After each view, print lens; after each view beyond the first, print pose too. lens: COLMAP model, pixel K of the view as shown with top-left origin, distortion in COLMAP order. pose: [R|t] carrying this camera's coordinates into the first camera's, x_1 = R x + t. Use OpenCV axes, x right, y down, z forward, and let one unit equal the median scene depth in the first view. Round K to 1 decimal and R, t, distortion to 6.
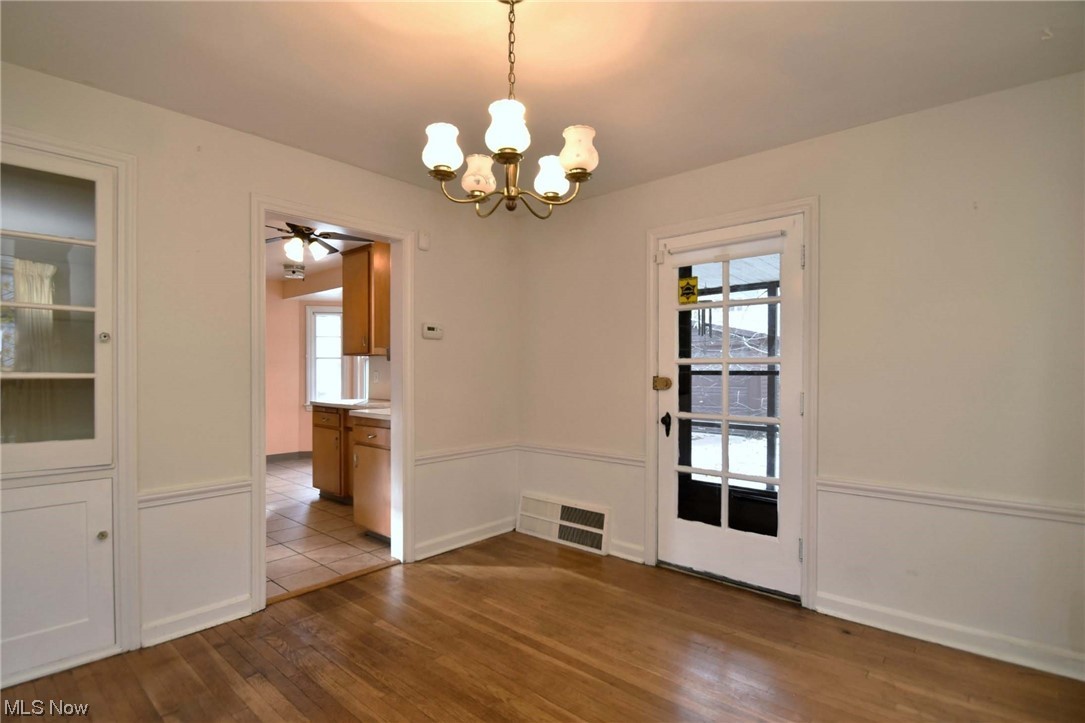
lens RADIAL K [[526.1, 0, 515.0], [0, 526.1, 378.9], [0, 0, 1]] dist [0.001630, -0.009834]
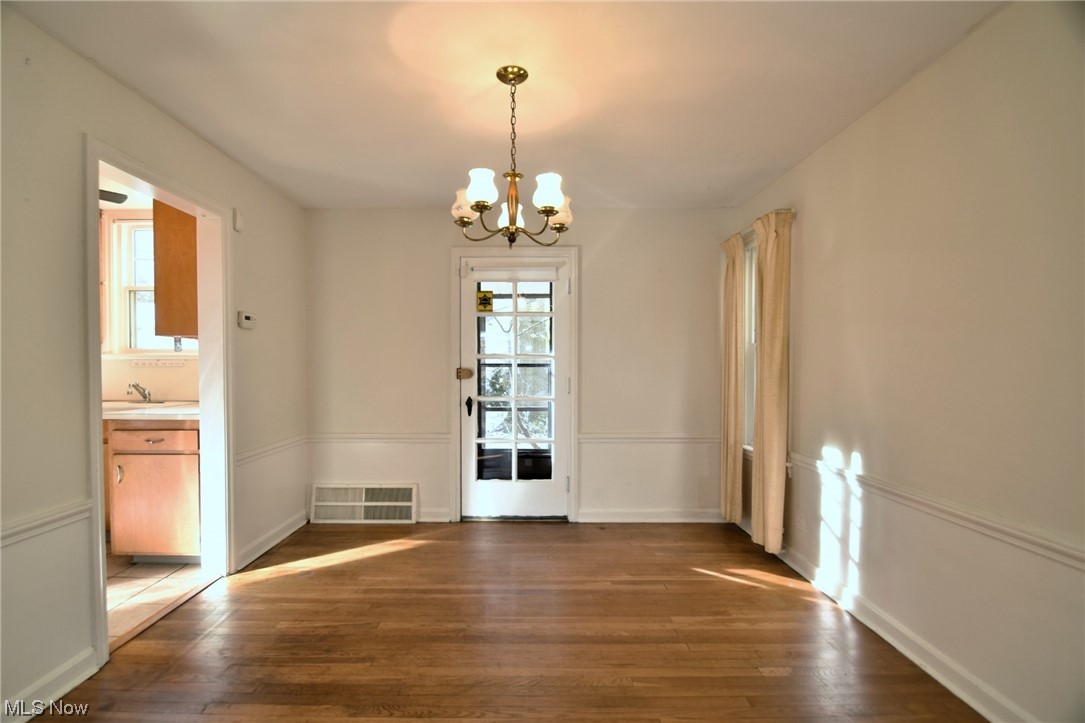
lens RADIAL K [[526.1, 0, 521.8], [0, 526.1, 379.3], [0, 0, 1]] dist [0.001630, -0.009834]
pose [[0.740488, -0.020089, 0.671769, -0.479649], [0.005694, 0.999705, 0.023620, -0.006909], [-0.672046, -0.013665, 0.740384, -0.007465]]
